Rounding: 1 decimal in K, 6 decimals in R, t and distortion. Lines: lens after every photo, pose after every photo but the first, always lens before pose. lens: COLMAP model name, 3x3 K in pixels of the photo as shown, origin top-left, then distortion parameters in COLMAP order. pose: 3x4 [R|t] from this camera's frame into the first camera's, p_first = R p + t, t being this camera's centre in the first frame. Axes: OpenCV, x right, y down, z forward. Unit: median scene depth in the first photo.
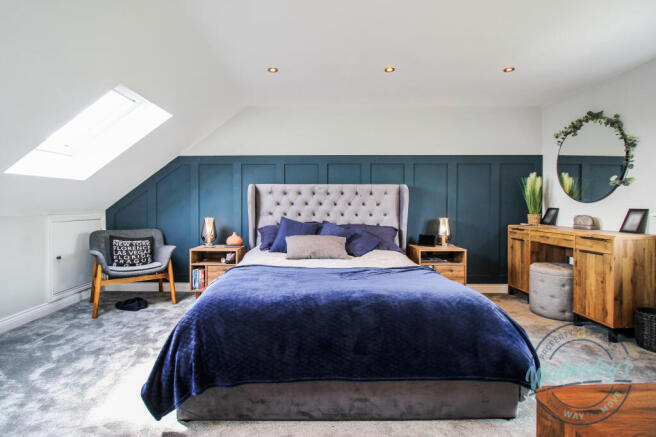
lens RADIAL K [[306.9, 0, 328.3], [0, 306.9, 212.7], [0, 0, 1]] dist [-0.011207, -0.001006]
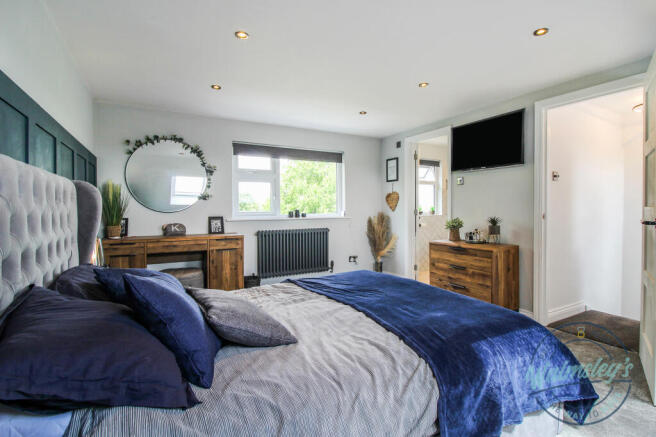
lens RADIAL K [[306.9, 0, 327.5], [0, 306.9, 216.0], [0, 0, 1]] dist [-0.011207, -0.001006]
pose [[-0.476008, -0.027123, 0.879022, -0.505968], [0.014963, 0.999130, 0.038932, -0.061282], [-0.879313, 0.031684, -0.475188, 1.177517]]
